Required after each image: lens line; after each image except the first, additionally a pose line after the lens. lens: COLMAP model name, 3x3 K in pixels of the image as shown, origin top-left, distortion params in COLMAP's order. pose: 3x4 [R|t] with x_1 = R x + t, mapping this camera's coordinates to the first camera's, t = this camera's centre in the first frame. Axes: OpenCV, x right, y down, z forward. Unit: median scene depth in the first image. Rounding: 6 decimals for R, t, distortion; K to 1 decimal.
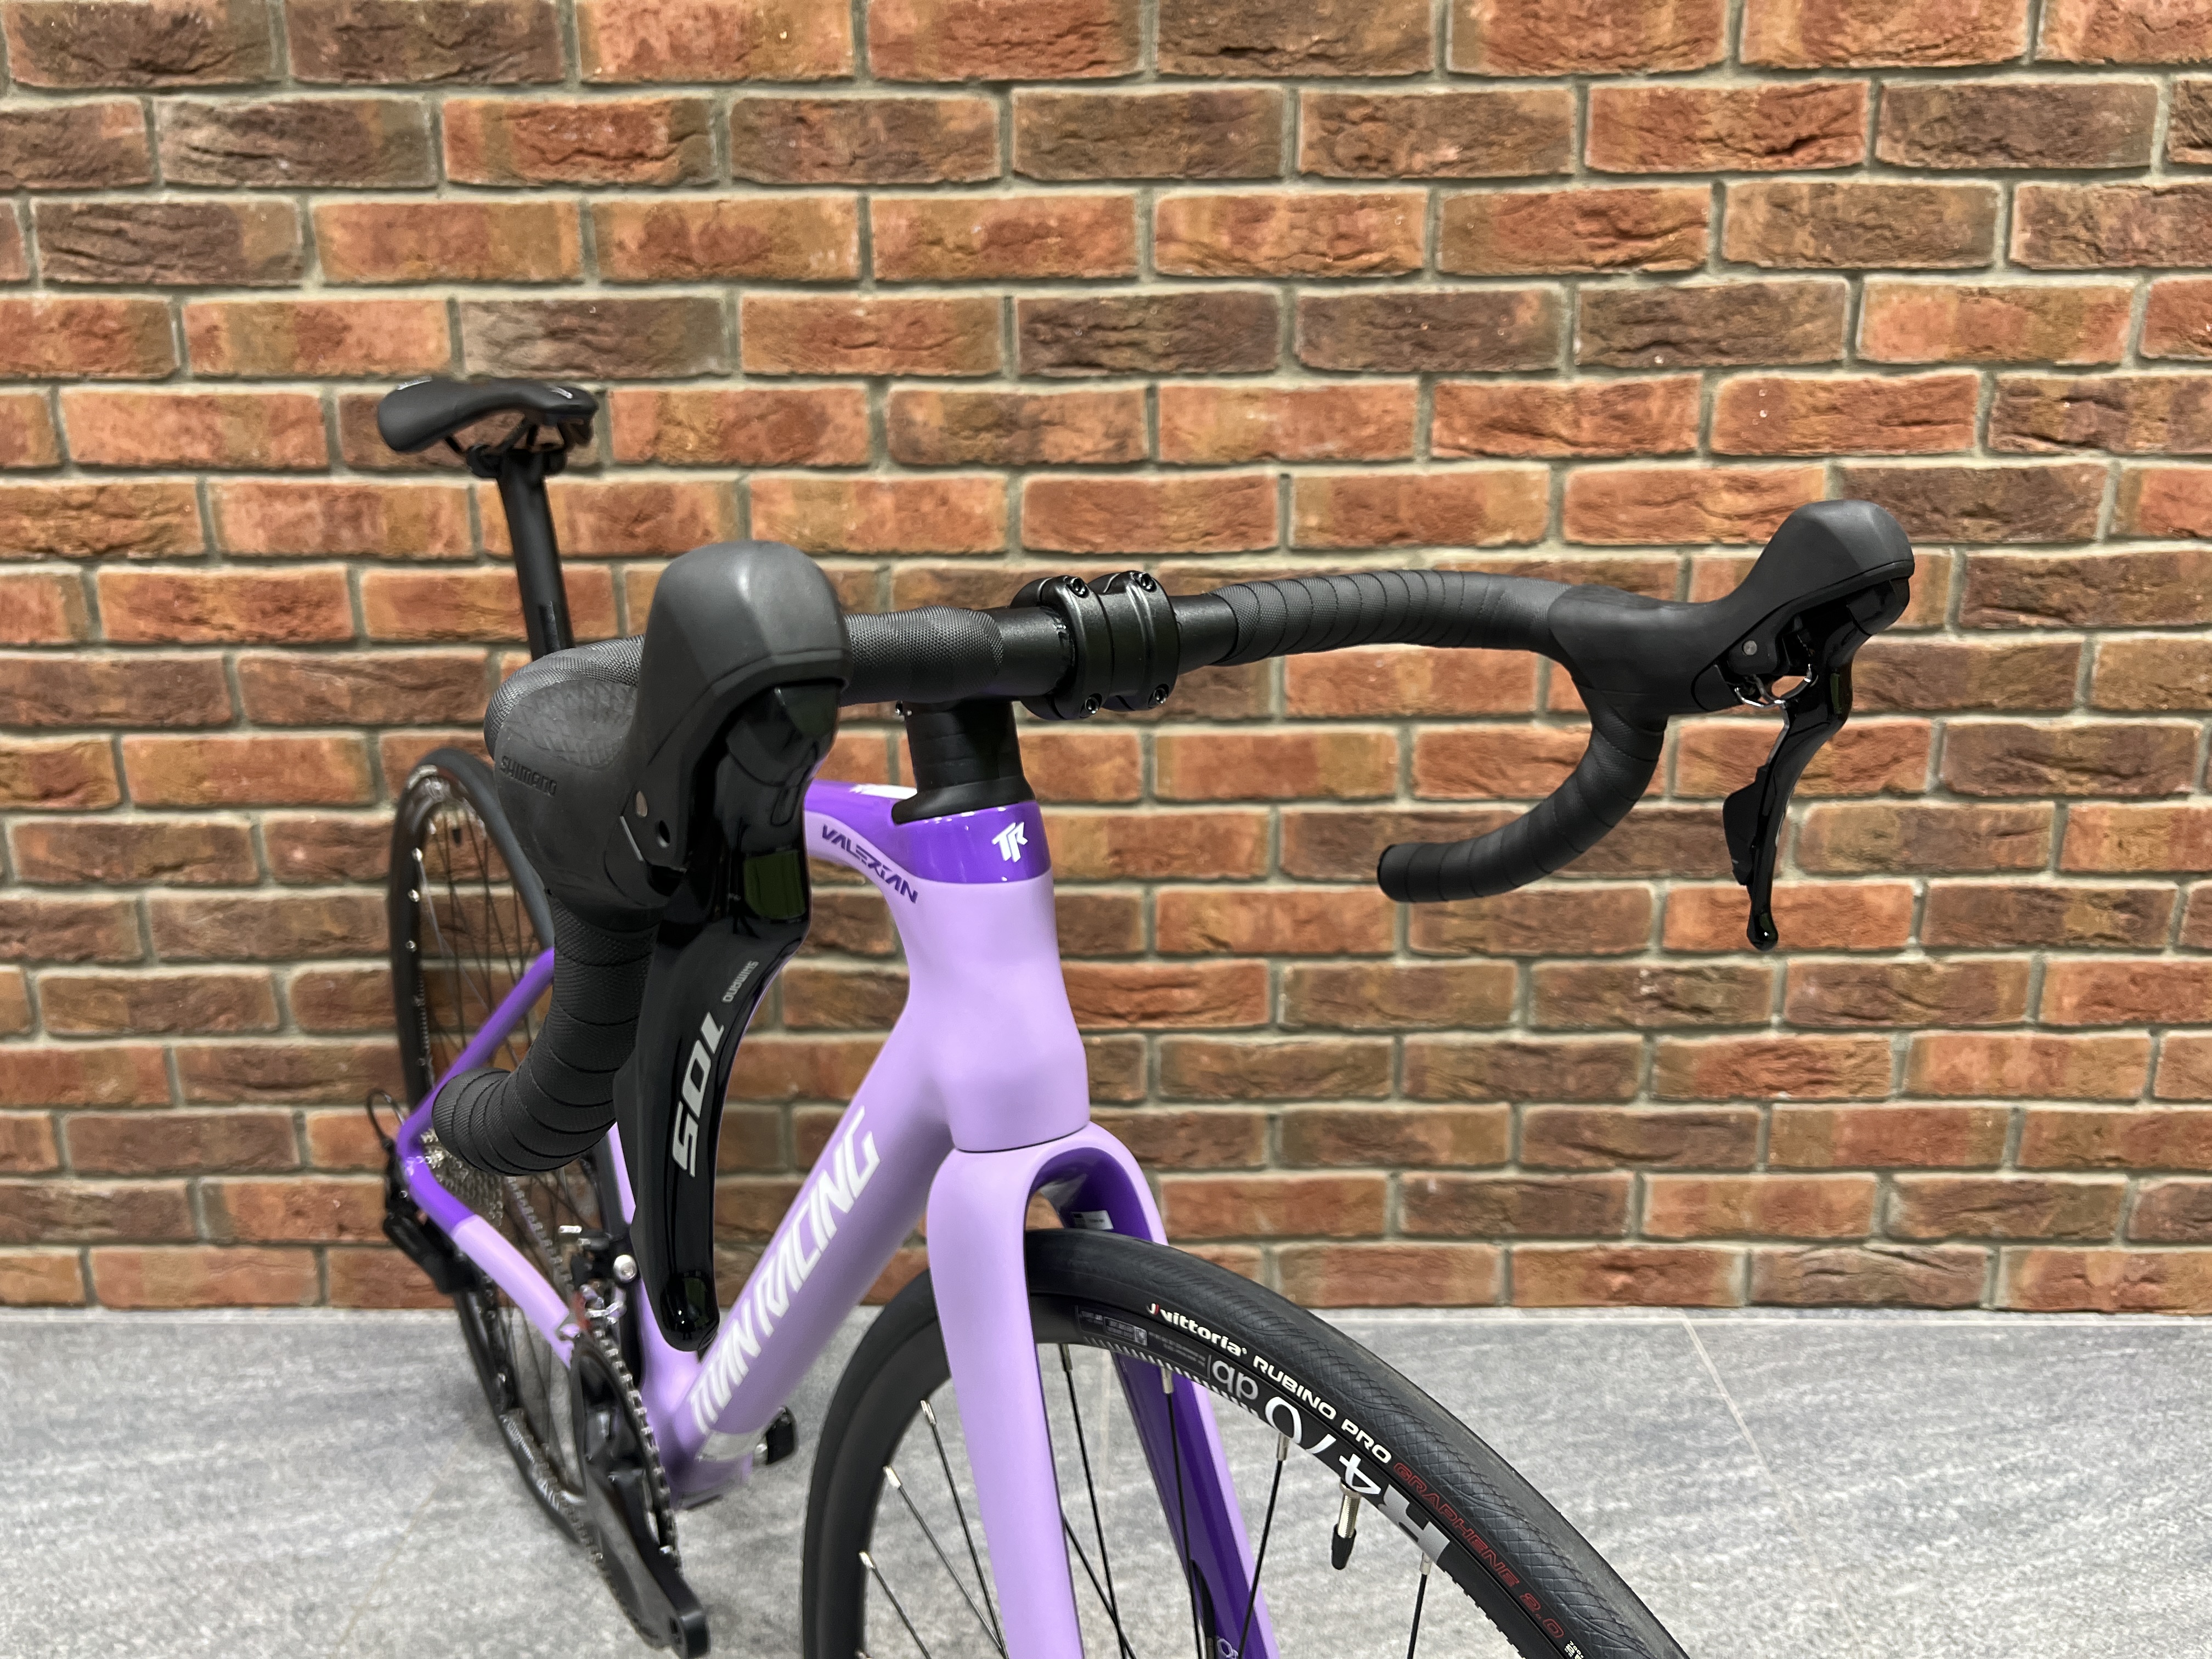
lens RADIAL K [[1702.7, 0, 1111.0], [0, 1702.7, 811.8], [0, 0, 1]] dist [0.028793, -0.049173]
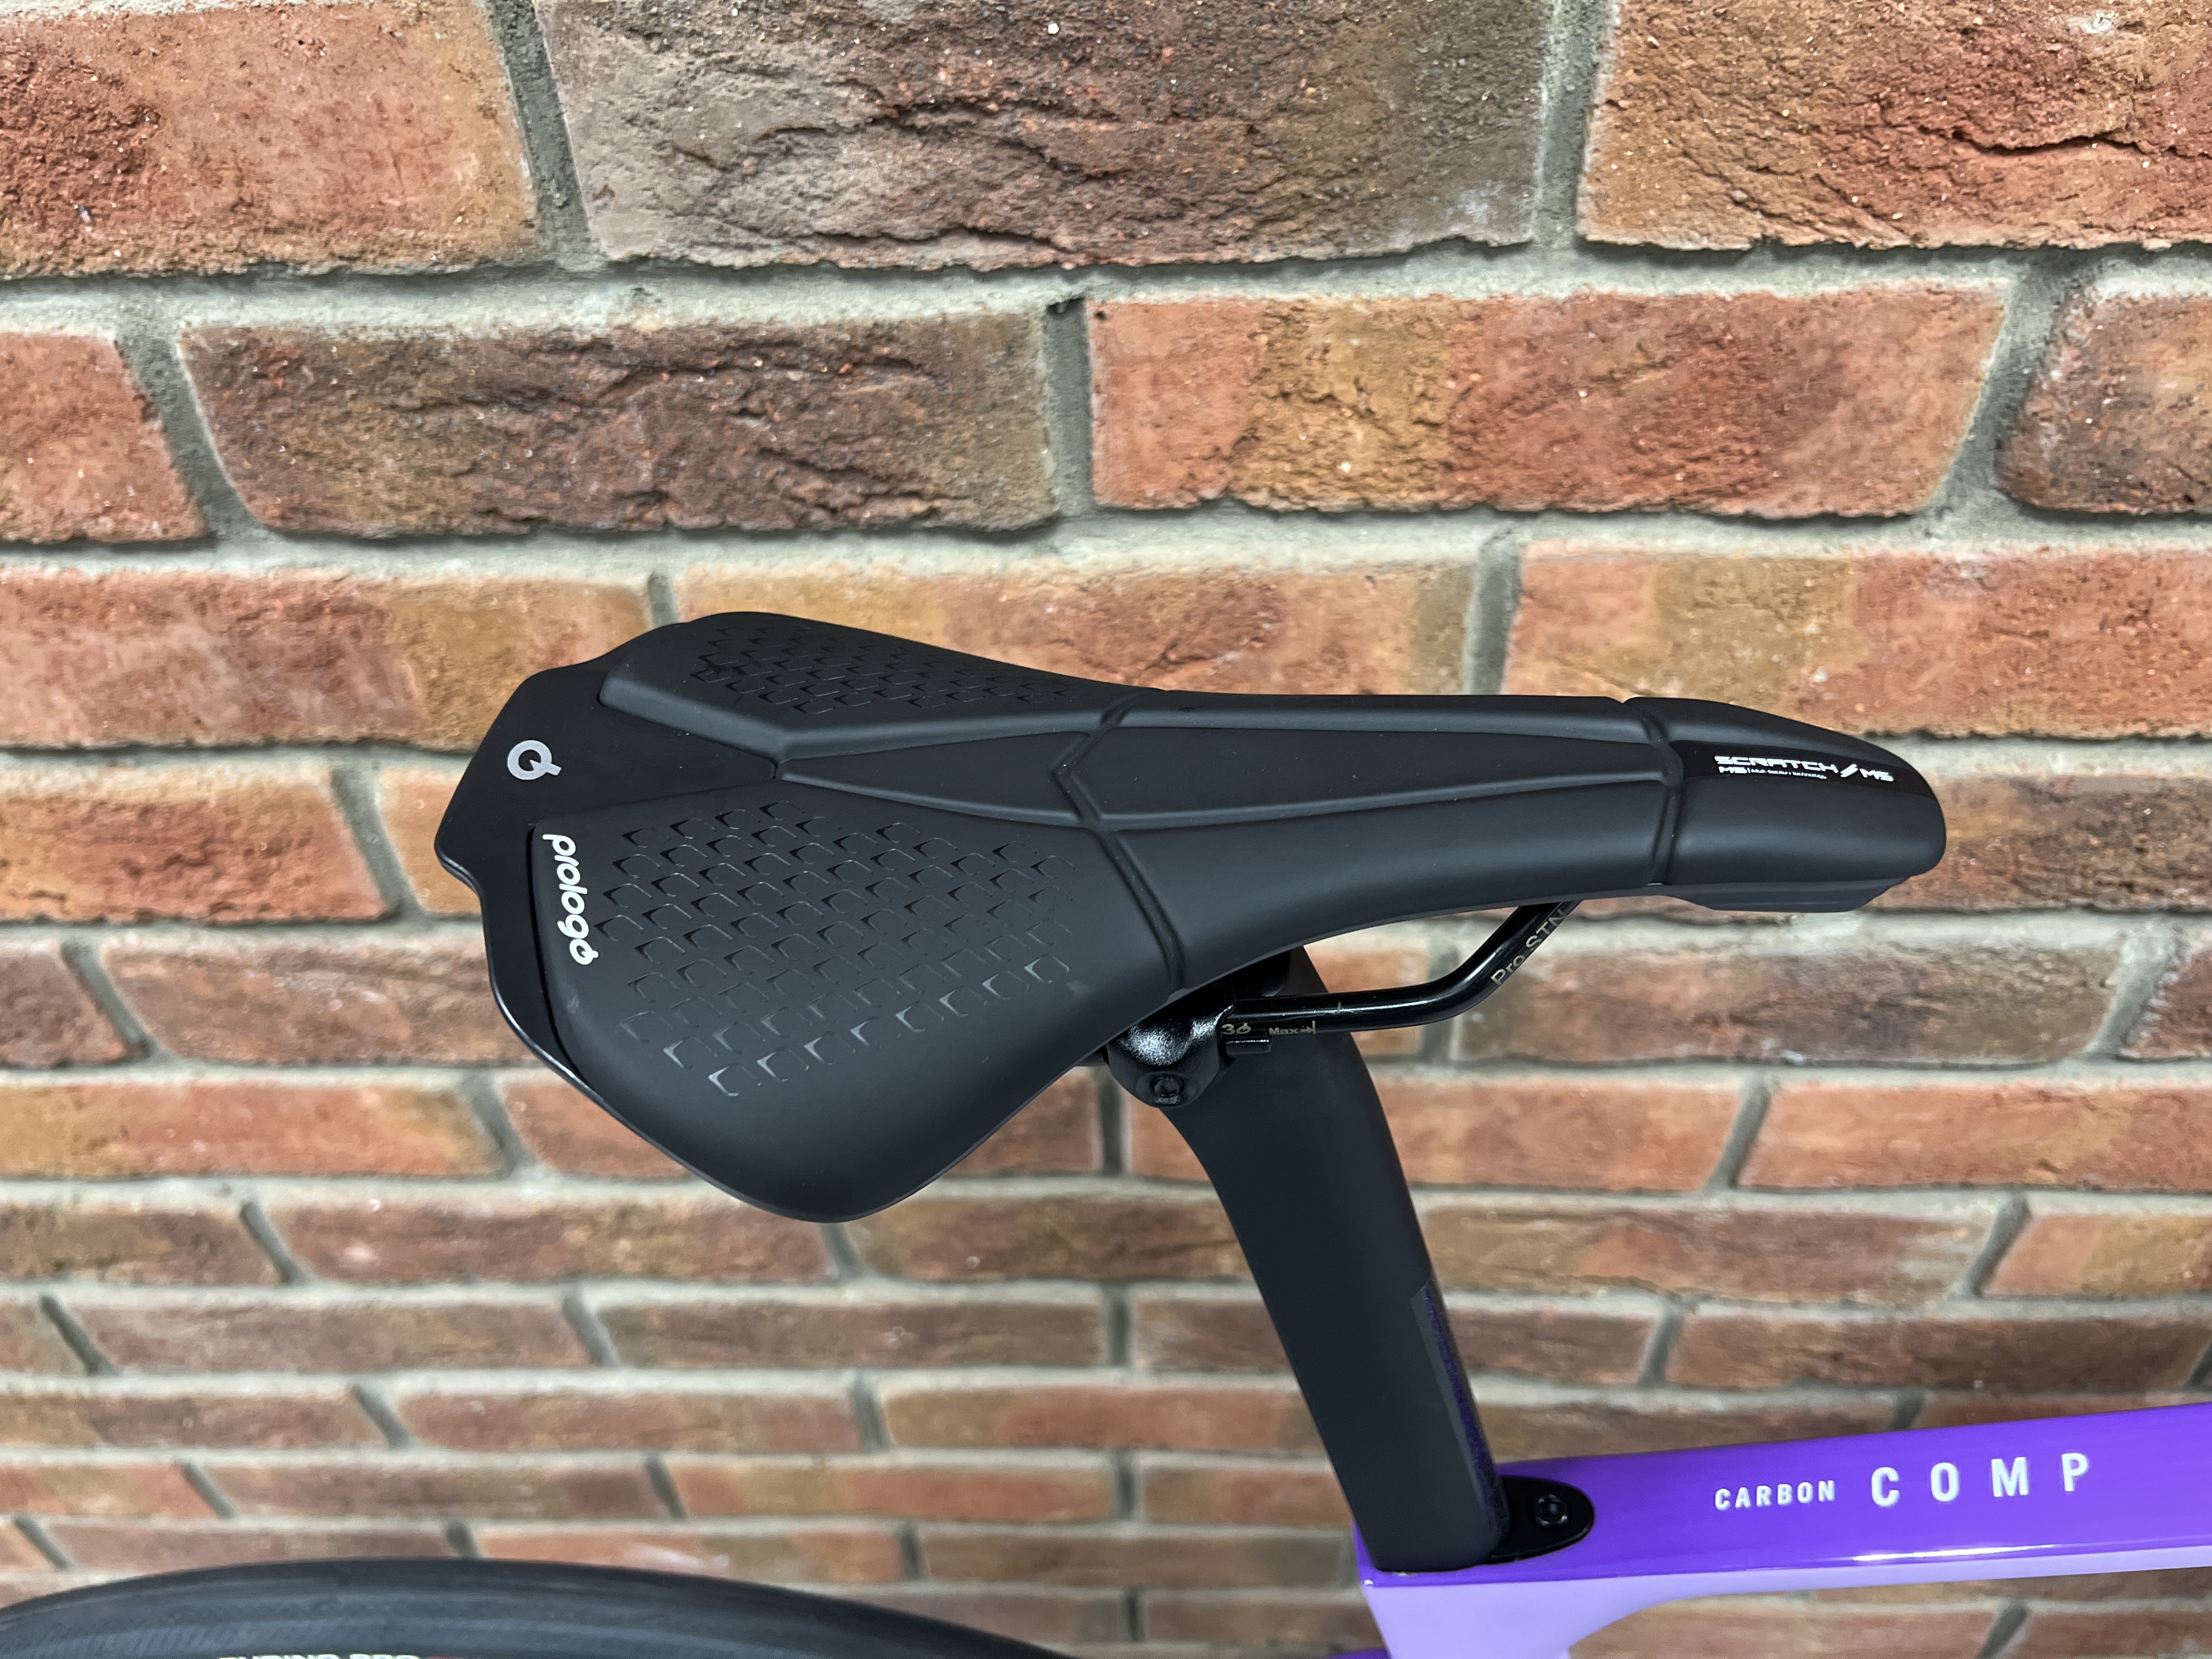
lens RADIAL K [[1702.7, 0, 1100.9], [0, 1702.7, 819.0], [0, 0, 1]] dist [0.028793, -0.049173]
pose [[0.999597, -0.008146, -0.027196, -0.279055], [0.019619, 0.890603, 0.454359, -0.292994], [0.020519, -0.454709, 0.890404, 0.686675]]
